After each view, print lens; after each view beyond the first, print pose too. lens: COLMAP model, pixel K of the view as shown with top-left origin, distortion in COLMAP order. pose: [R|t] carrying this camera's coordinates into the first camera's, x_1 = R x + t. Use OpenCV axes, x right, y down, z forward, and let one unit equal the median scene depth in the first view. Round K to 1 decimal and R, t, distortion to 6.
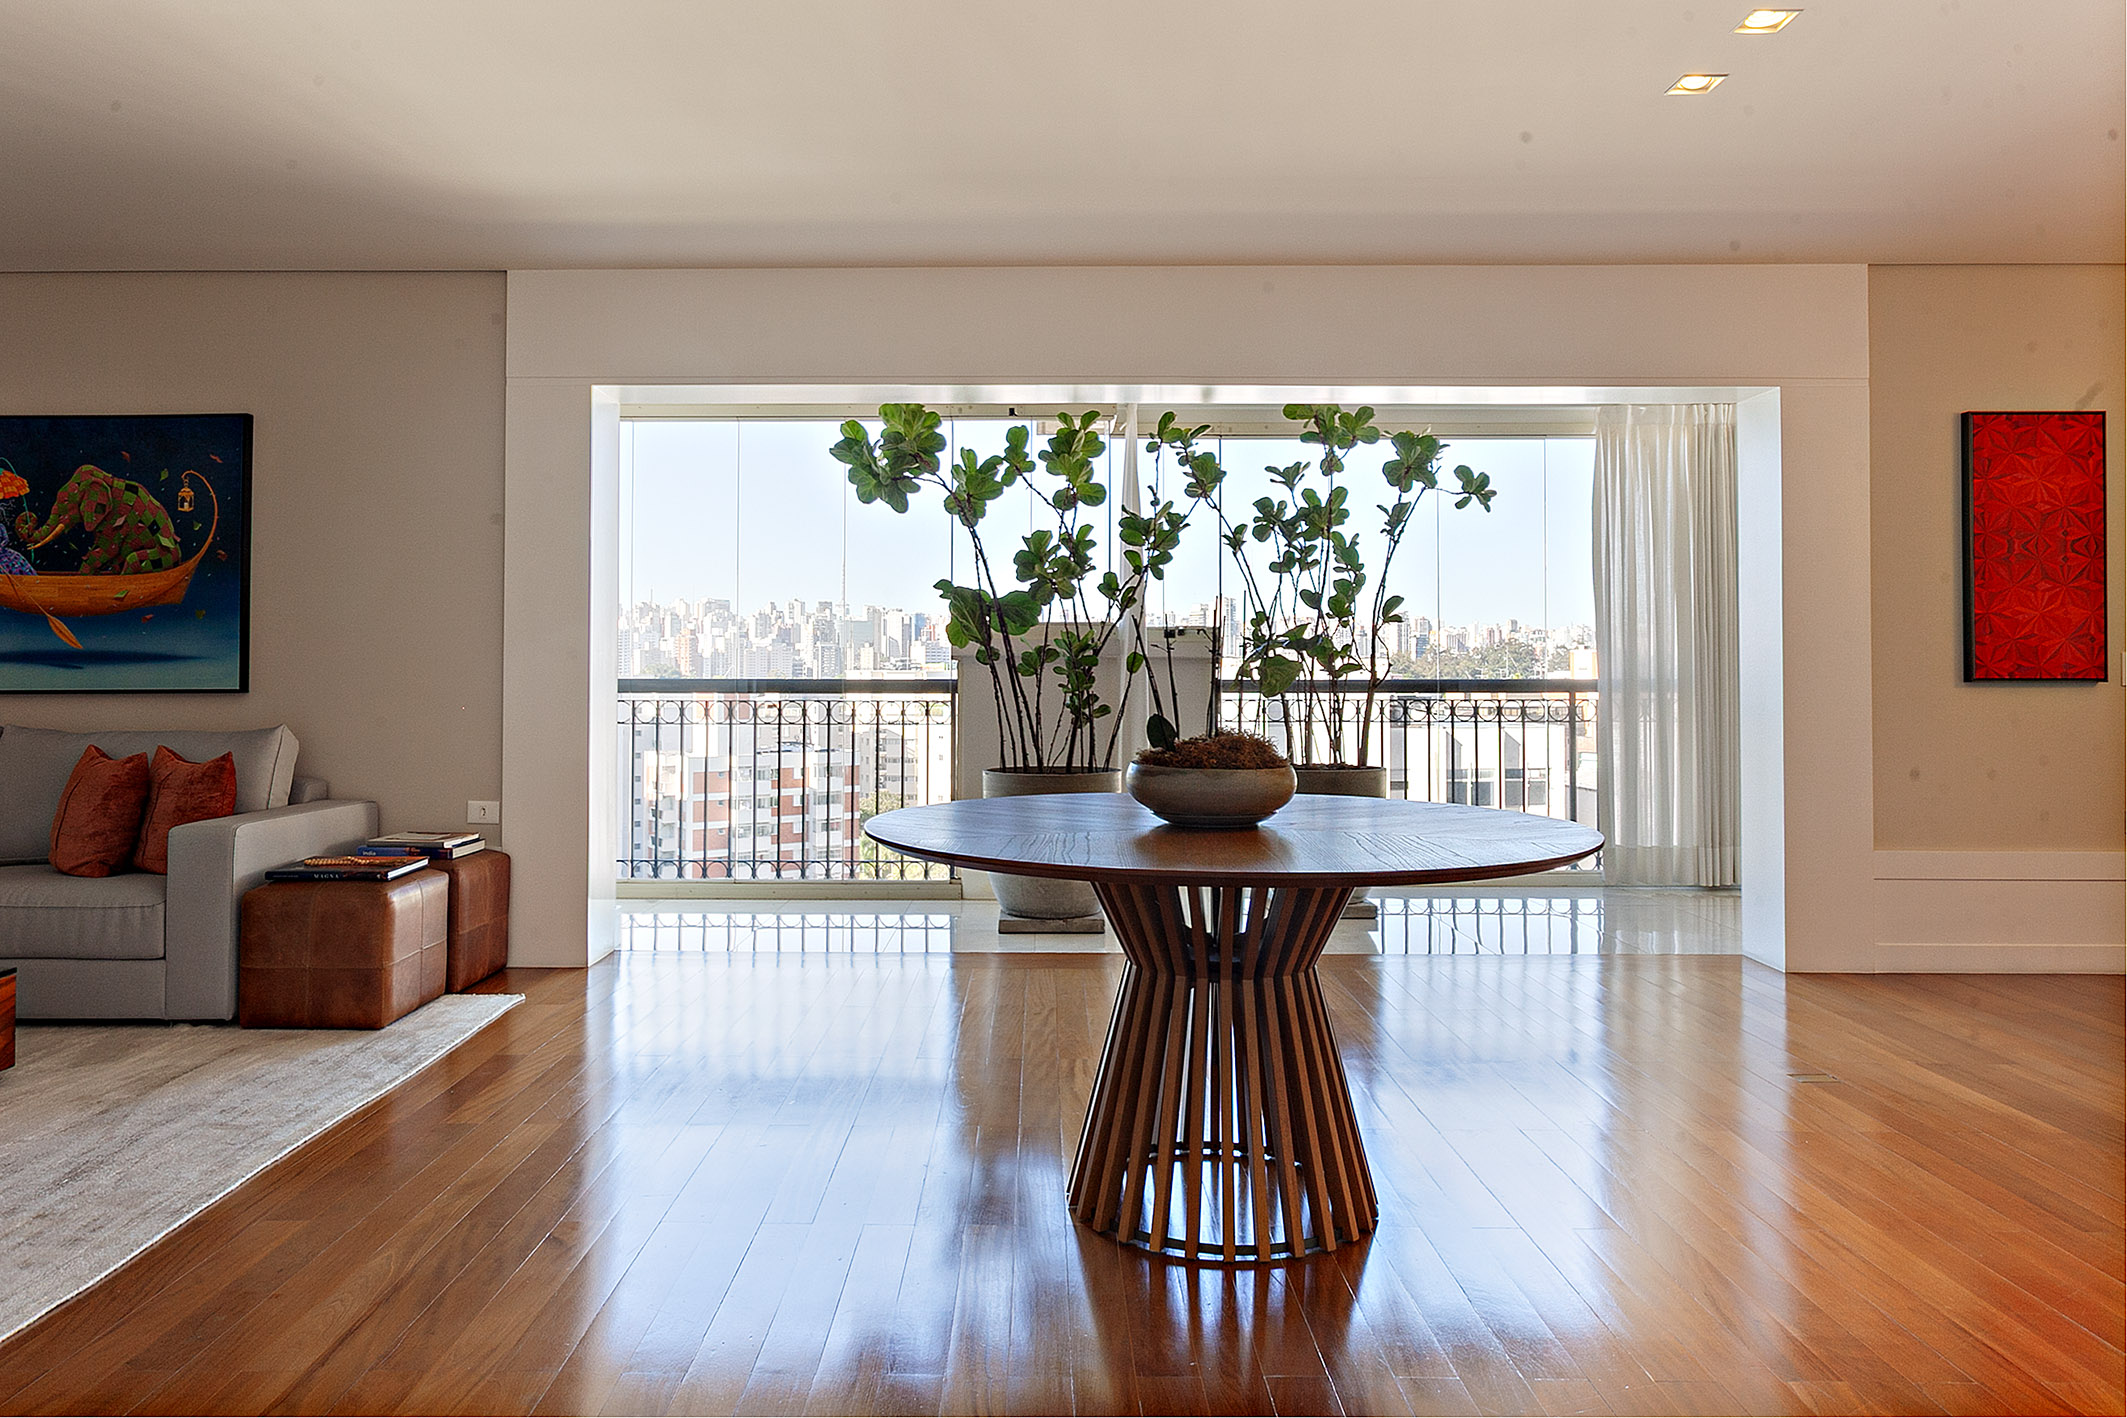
lens RADIAL K [[1384.9, 0, 1062.3], [0, 1384.9, 596.4], [0, 0, 1]] dist [0.002792, 0.001900]
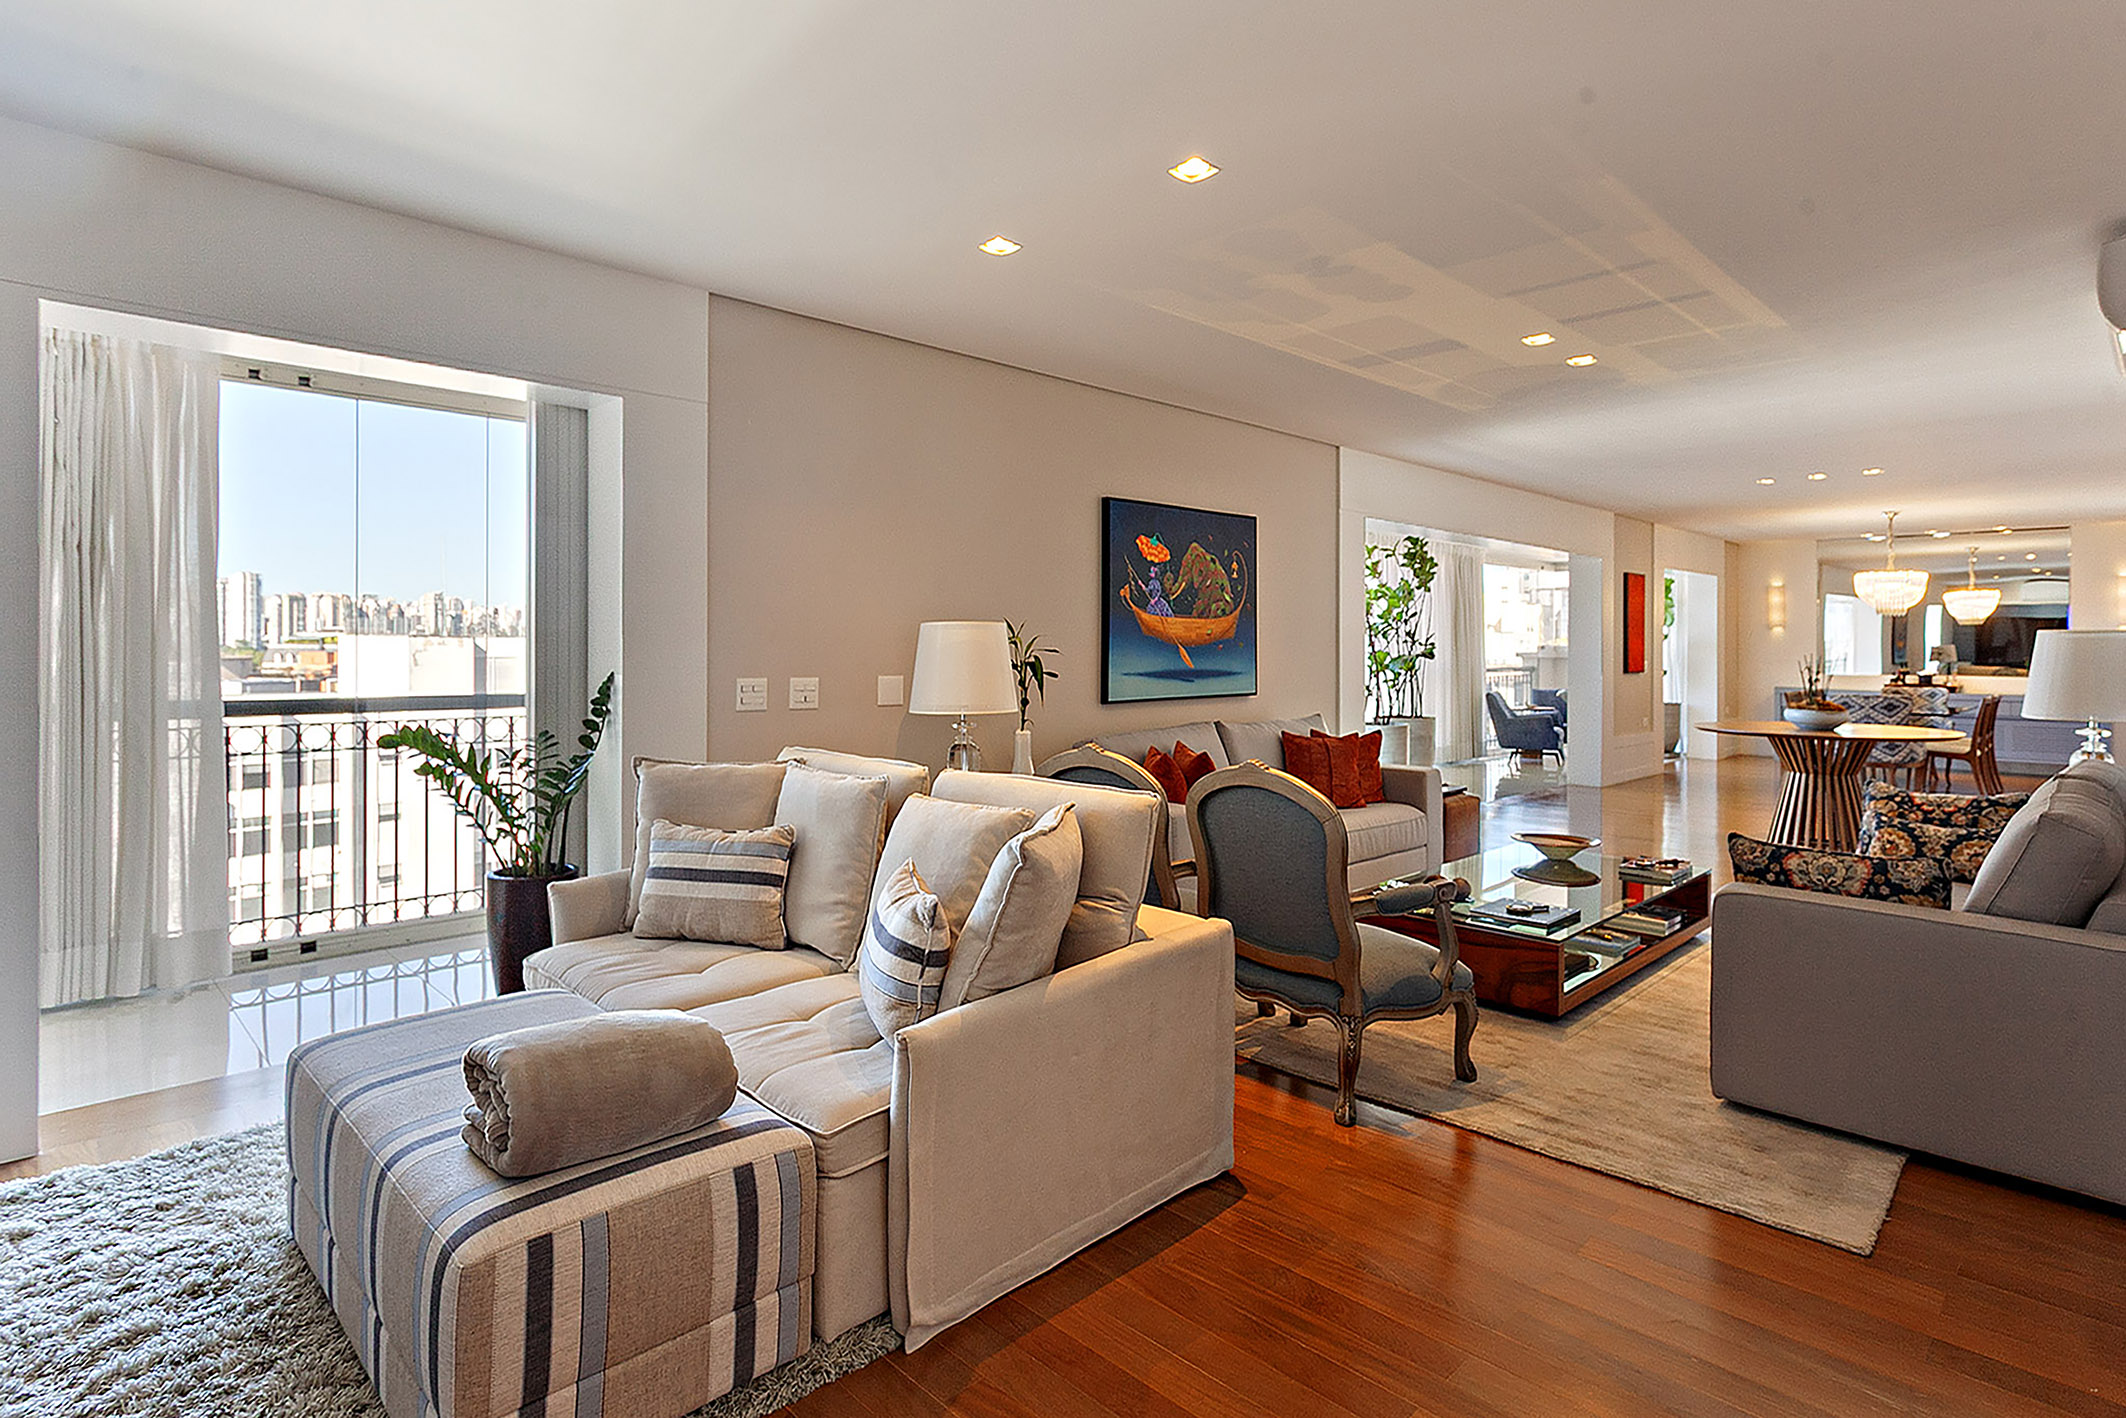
lens RADIAL K [[1158.1, 0, 1054.0], [0, 1158.1, 644.4], [0, 0, 1]] dist [-0.001827, 0.002775]
pose [[0.680982, 0.003307, 0.732293, -1.702839], [-0.028132, 0.999370, 0.021648, -0.009975], [-0.731760, -0.035343, 0.680645, 0.274026]]
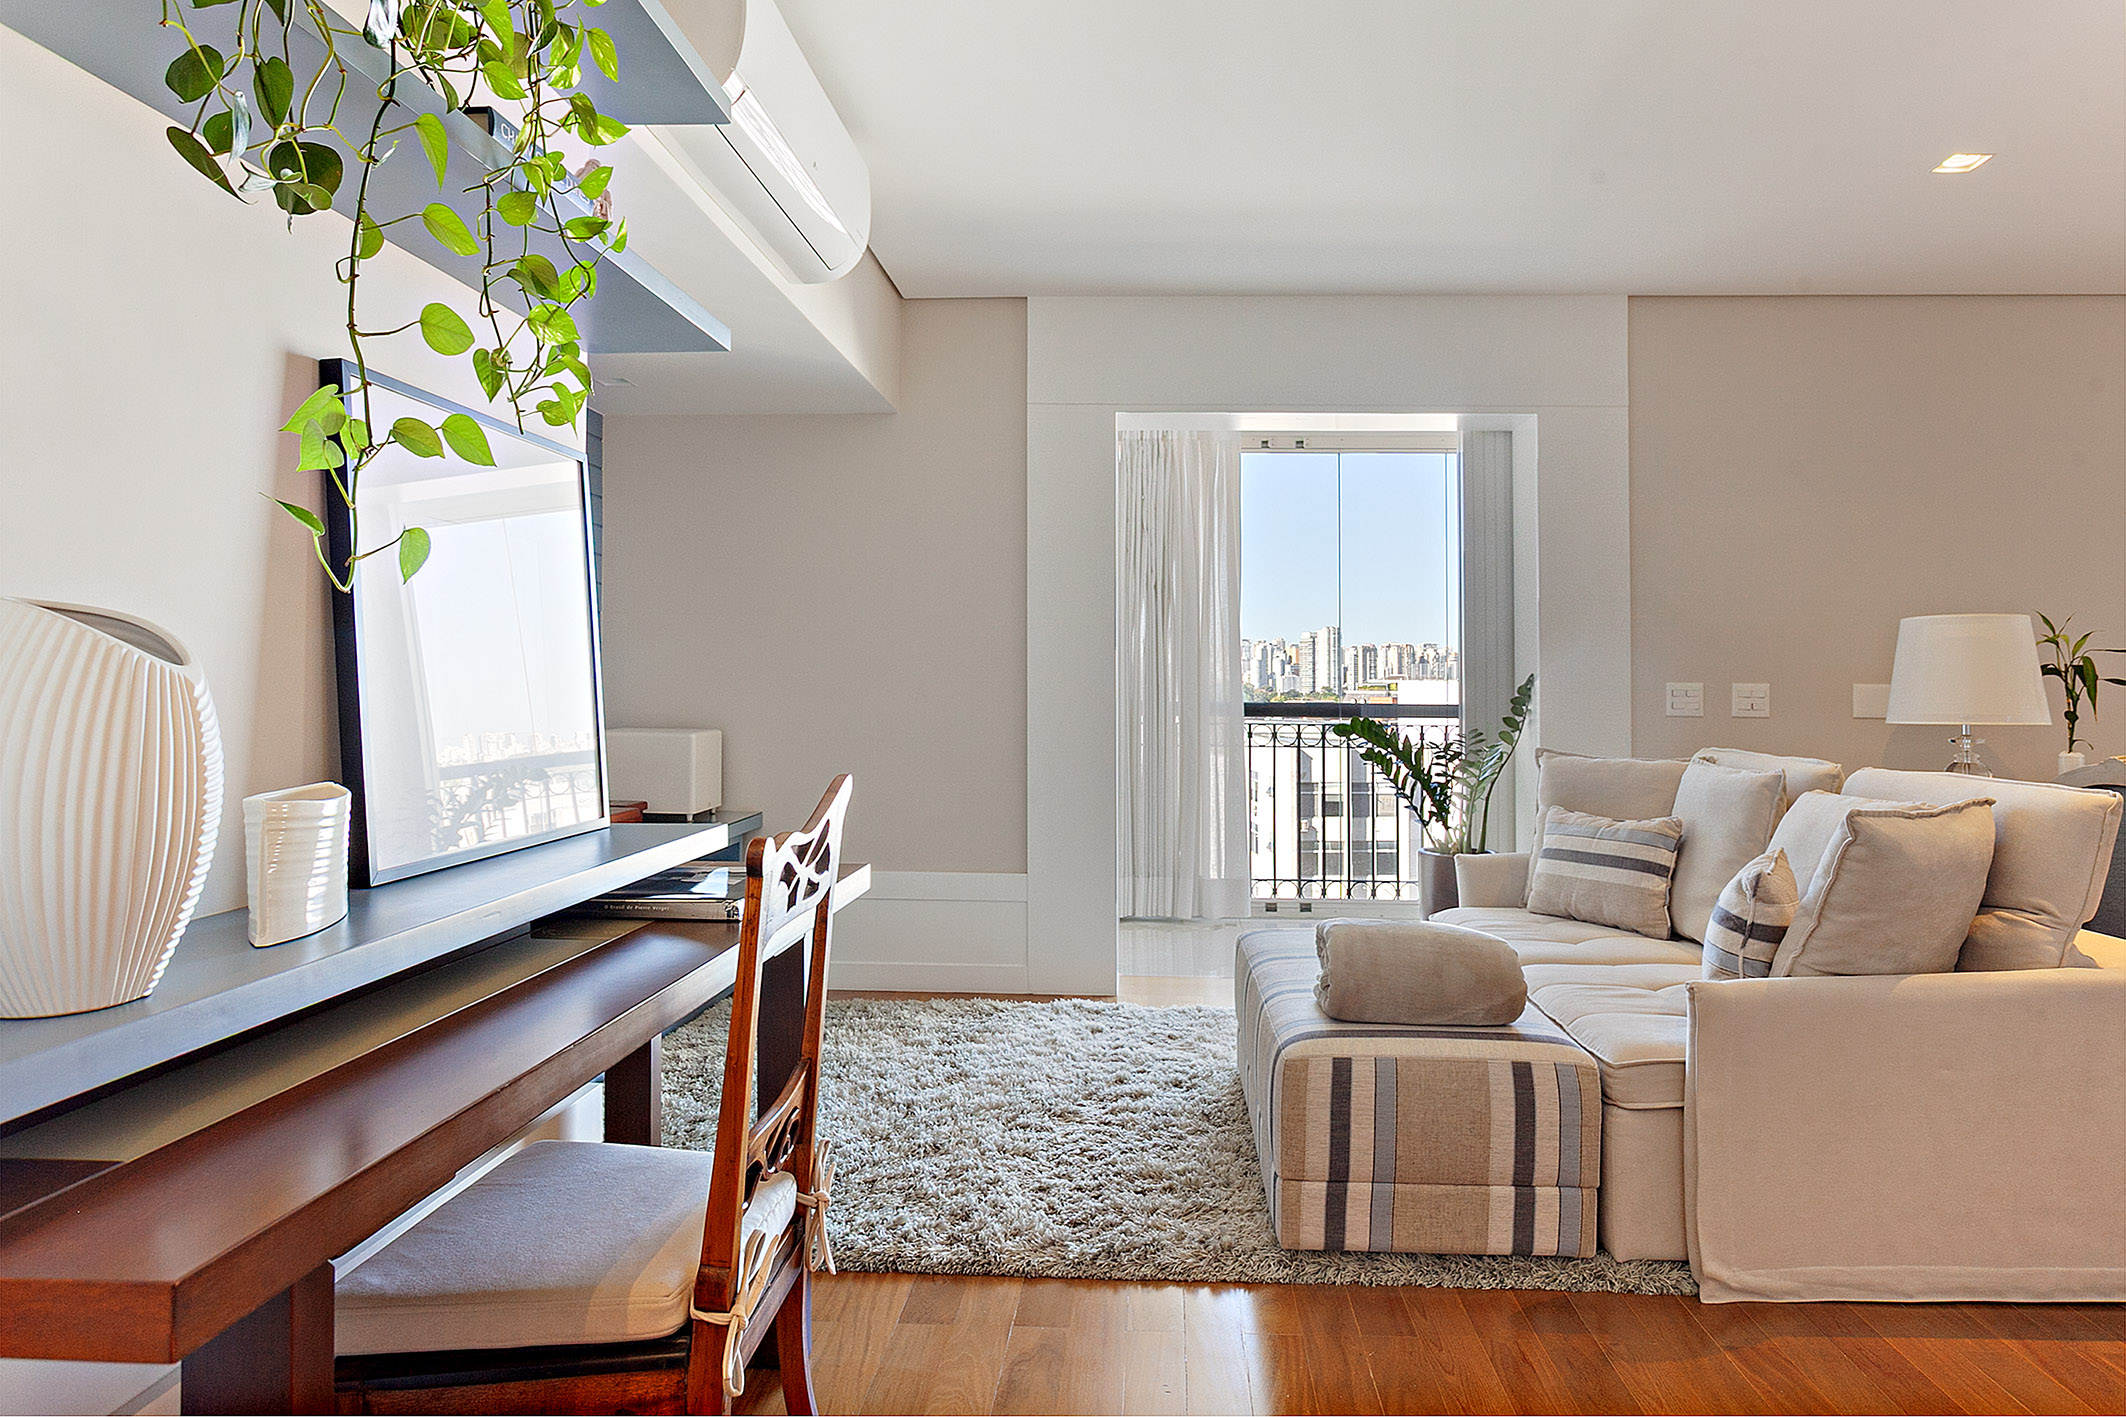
lens RADIAL K [[1232.2, 0, 1096.1], [0, 1232.2, 662.7], [0, 0, 1]] dist [0.000112, 0.000161]
pose [[0.999685, -0.003667, 0.024831, -1.664662], [0.003409, 0.999940, 0.010427, 0.016580], [-0.024868, -0.010339, 0.999637, 0.150438]]
